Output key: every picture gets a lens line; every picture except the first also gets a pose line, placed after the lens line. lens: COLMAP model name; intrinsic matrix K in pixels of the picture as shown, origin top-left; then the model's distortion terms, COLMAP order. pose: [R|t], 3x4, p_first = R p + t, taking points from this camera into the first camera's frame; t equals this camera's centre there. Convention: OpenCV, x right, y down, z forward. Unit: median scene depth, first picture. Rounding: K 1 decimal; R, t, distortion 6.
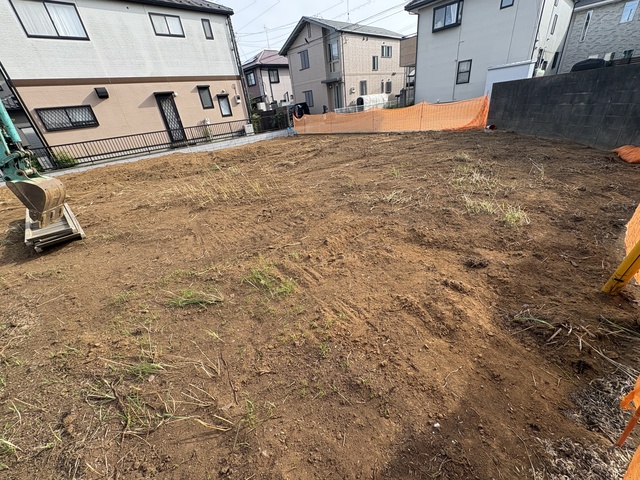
lens RADIAL K [[255.6, 0, 321.8], [0, 255.6, 241.5], [0, 0, 1]] dist [0.001876, -0.000440]
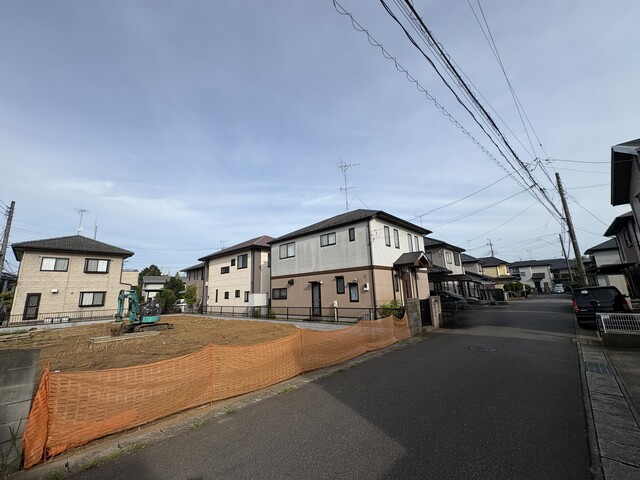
lens RADIAL K [[255.6, 0, 319.4], [0, 255.6, 240.7], [0, 0, 1]] dist [0.001876, -0.000440]
pose [[0.031616, -0.091493, -0.995304, 0.571335], [-0.439588, 0.893049, -0.096057, -0.481731], [0.897643, 0.440560, -0.011984, 0.689286]]
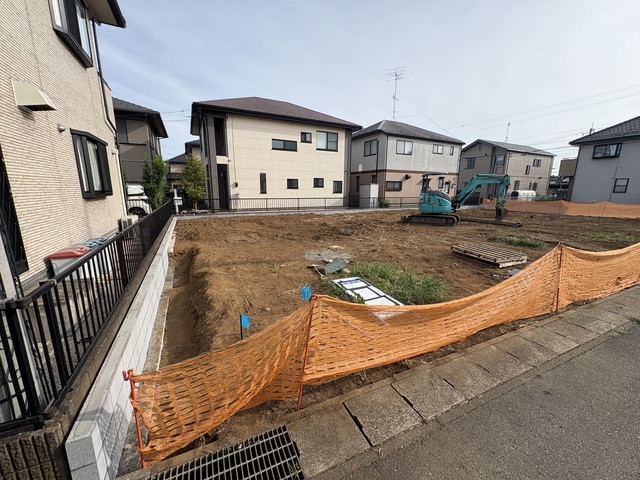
lens RADIAL K [[255.6, 0, 320.5], [0, 255.6, 239.5], [0, 0, 1]] dist [0.001876, -0.000440]
pose [[0.940661, 0.177821, -0.289025, -0.537794], [-0.249466, 0.939752, -0.233735, 0.355120], [0.230049, 0.291968, 0.928349, -0.596593]]
